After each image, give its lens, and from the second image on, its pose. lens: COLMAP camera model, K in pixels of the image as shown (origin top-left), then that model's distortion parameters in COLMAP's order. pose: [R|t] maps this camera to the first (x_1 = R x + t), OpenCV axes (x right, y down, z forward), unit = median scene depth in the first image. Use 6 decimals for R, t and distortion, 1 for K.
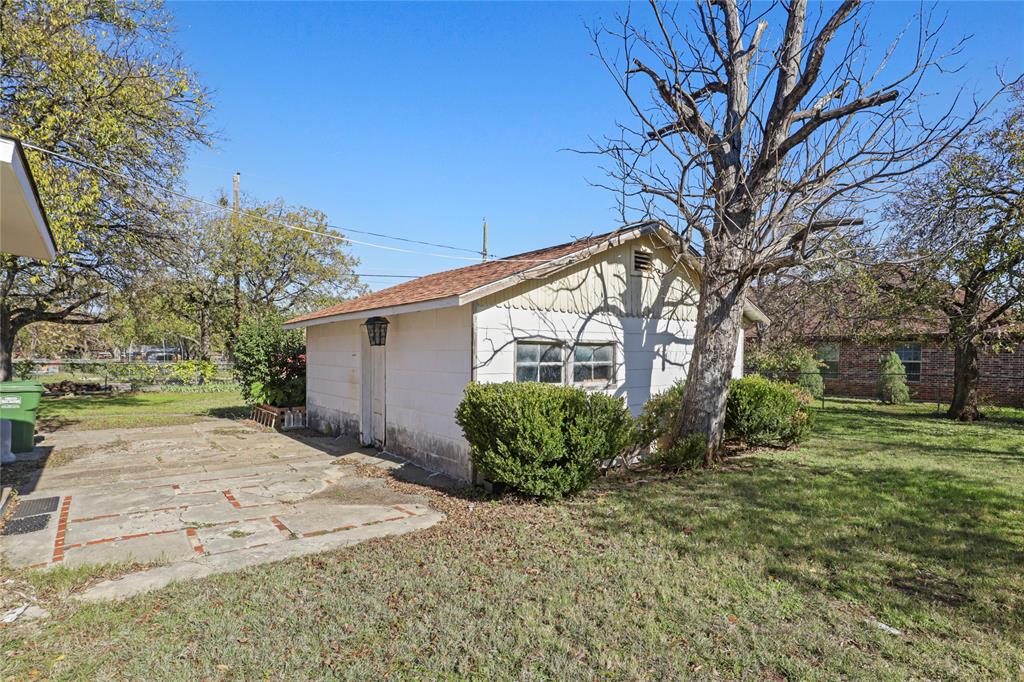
lens RADIAL K [[549.0, 0, 511.9], [0, 549.0, 348.6], [0, 0, 1]] dist [-0.002223, 0.000015]
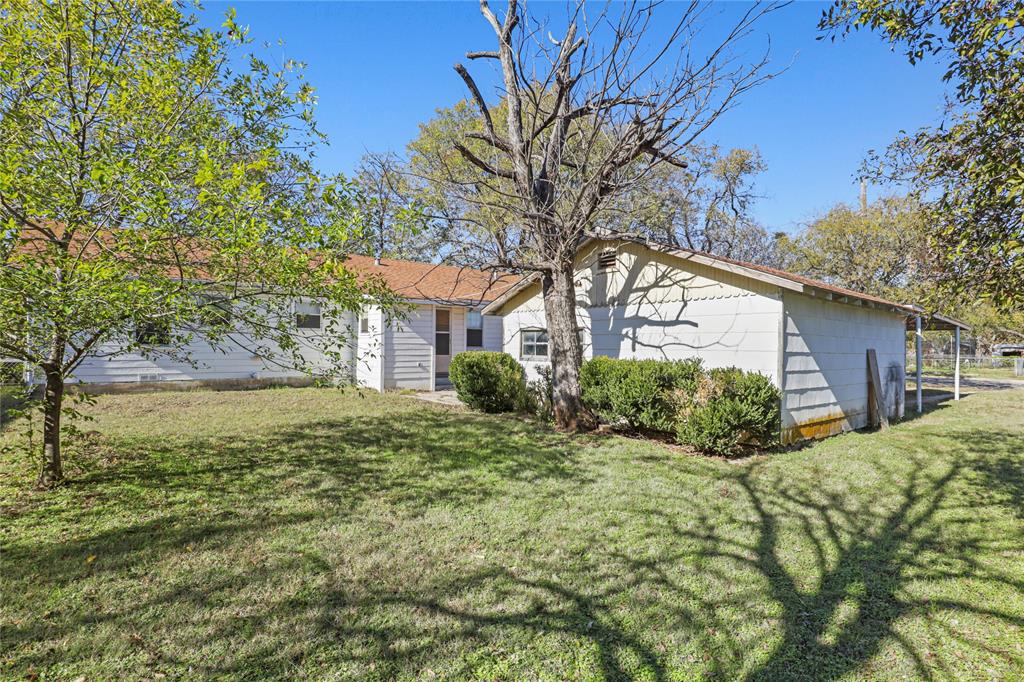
lens RADIAL K [[549.0, 0, 512.0], [0, 549.0, 340.8], [0, 0, 1]] dist [-0.002223, 0.000015]
pose [[-0.036948, -0.013444, -0.999227, 1.416237], [-0.001539, 0.999909, -0.013396, 0.034867], [0.999316, 0.001043, -0.036965, 0.812622]]
